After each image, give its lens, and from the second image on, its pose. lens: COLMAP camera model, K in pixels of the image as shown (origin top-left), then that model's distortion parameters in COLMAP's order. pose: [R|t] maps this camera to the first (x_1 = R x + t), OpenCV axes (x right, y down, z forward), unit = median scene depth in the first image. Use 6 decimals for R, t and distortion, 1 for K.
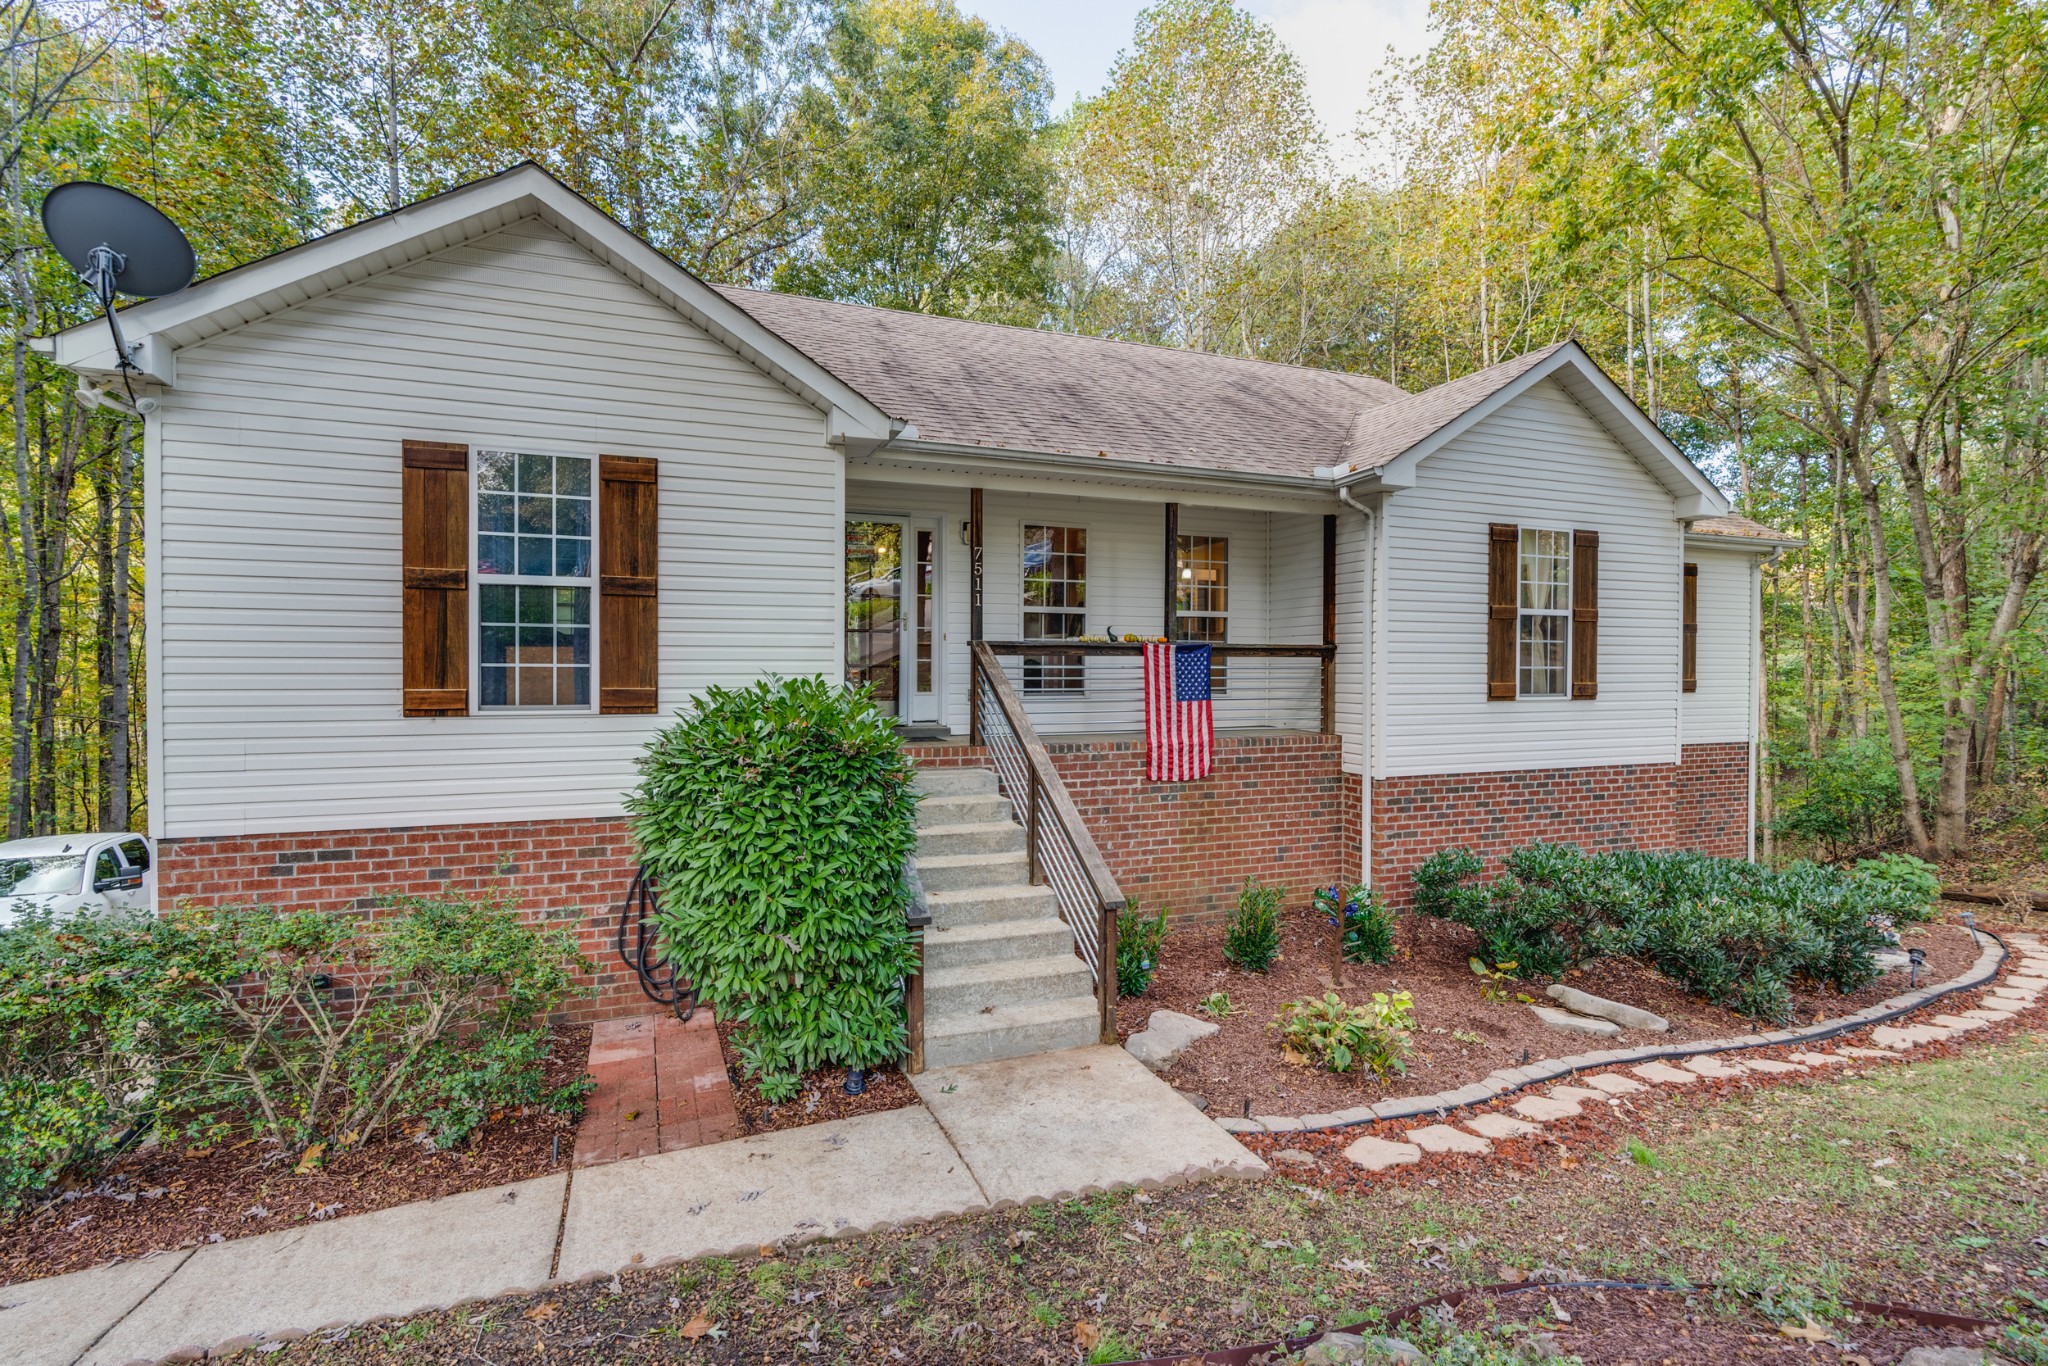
lens RADIAL K [[986.3, 0, 1022.3], [0, 986.3, 676.8], [0, 0, 1]] dist [-0.002565, 0.000772]
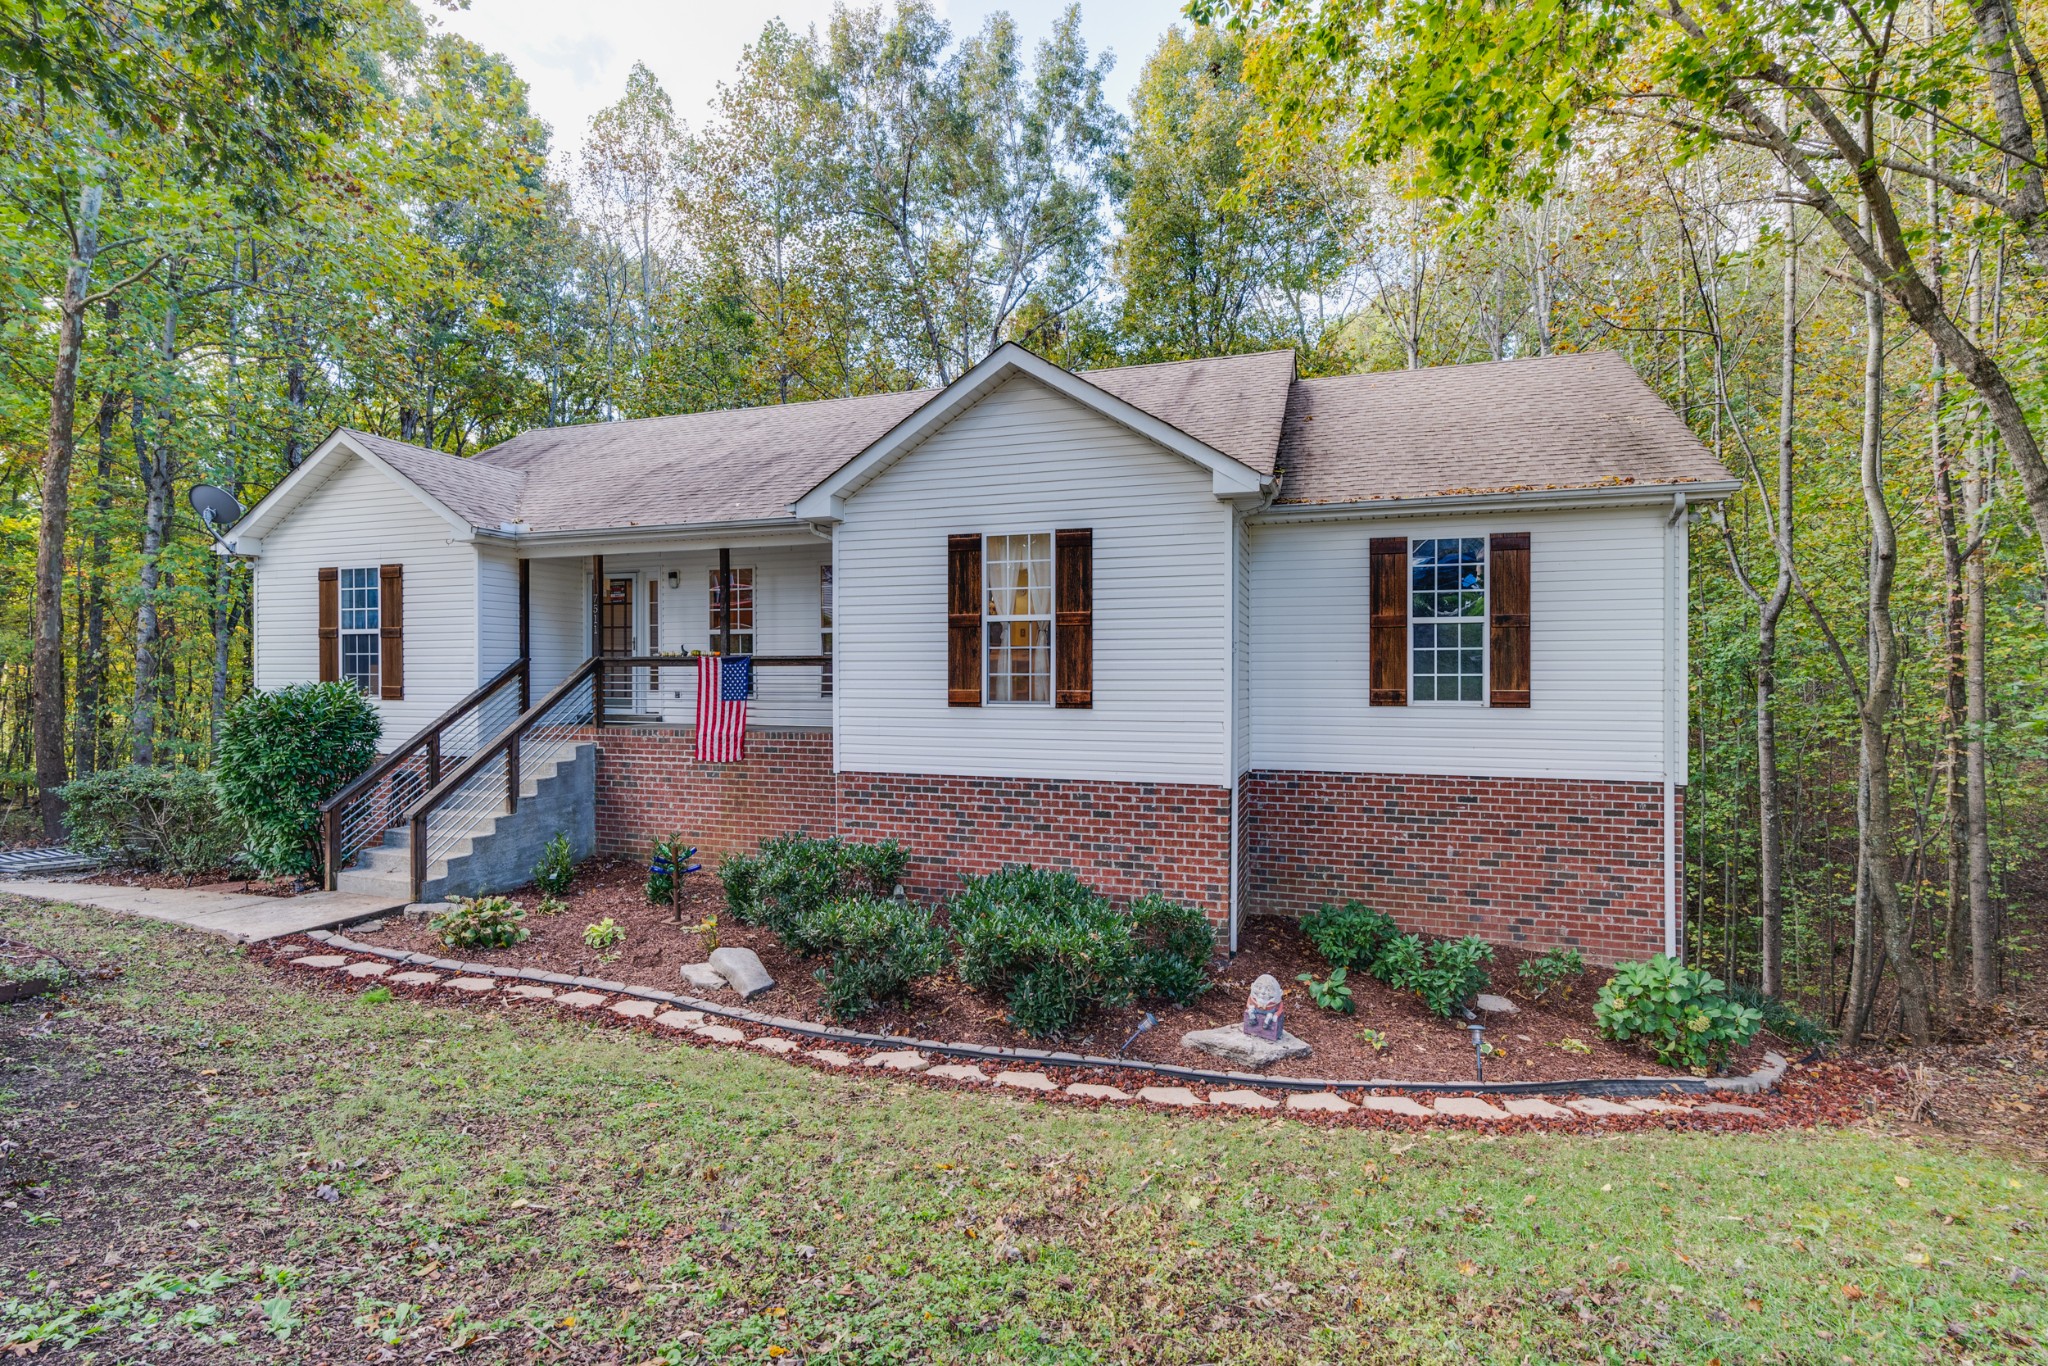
lens RADIAL K [[986.3, 0, 1022.7], [0, 986.3, 685.9], [0, 0, 1]] dist [-0.002565, 0.000772]
pose [[0.745444, 0.005531, -0.666545, 1.315945], [-0.005133, 0.999984, 0.002557, -0.000532], [0.666548, 0.001515, 0.745460, 0.298658]]
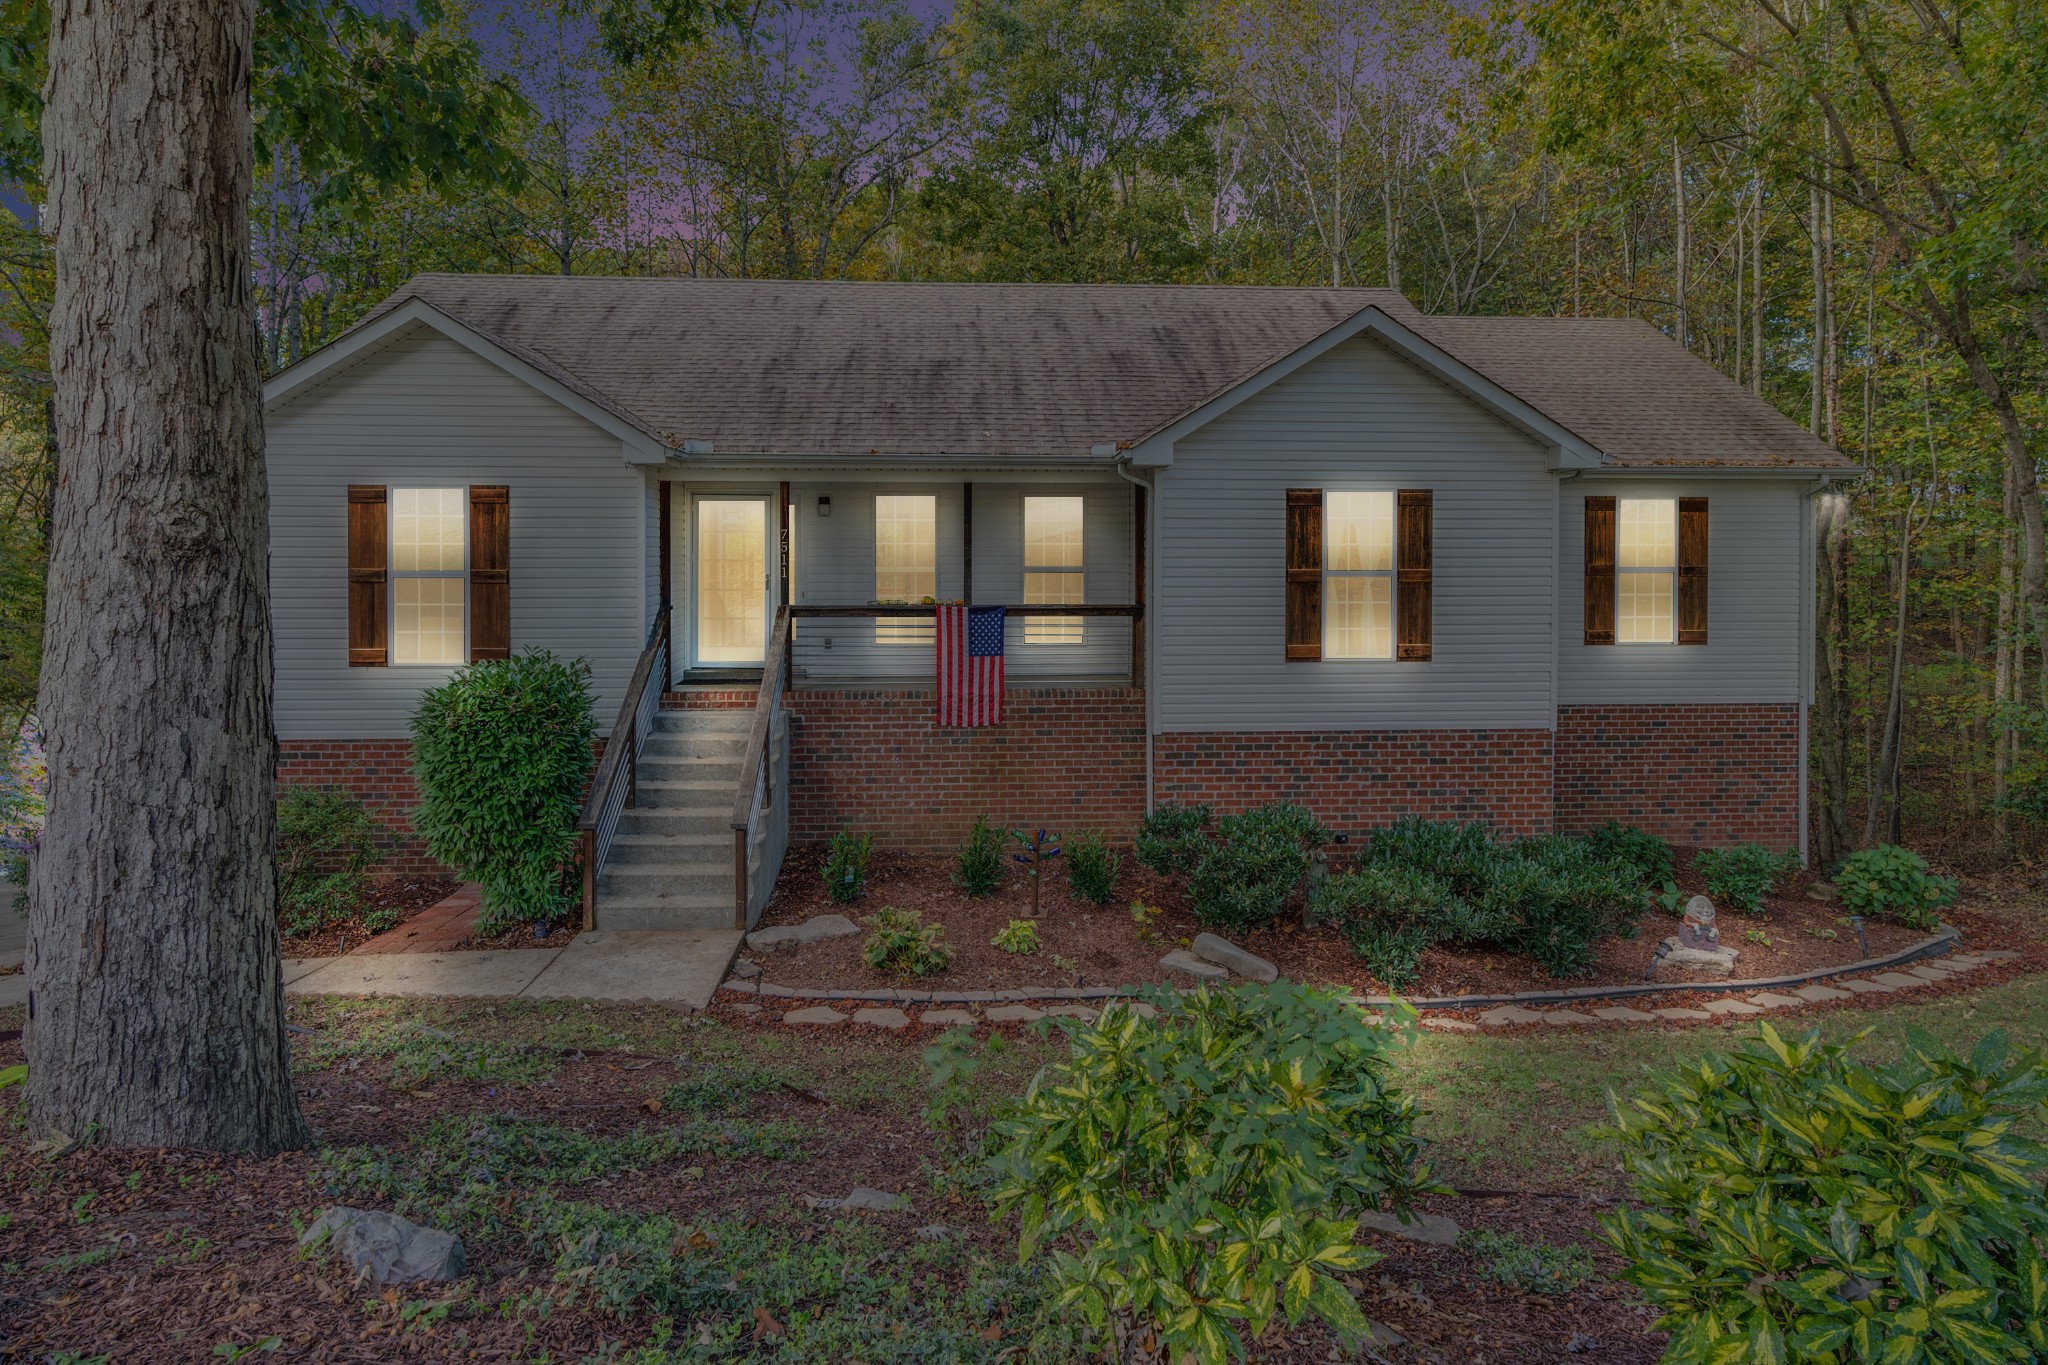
lens RADIAL K [[1178.5, 0, 1020.5], [0, 1178.5, 555.2], [0, 0, 1]] dist [-0.003622, 0.001131]
pose [[0.947585, 0.003505, -0.319484, 0.647740], [-0.002240, 0.999988, 0.004325, -0.098540], [0.319495, -0.003383, 0.947582, -0.269920]]
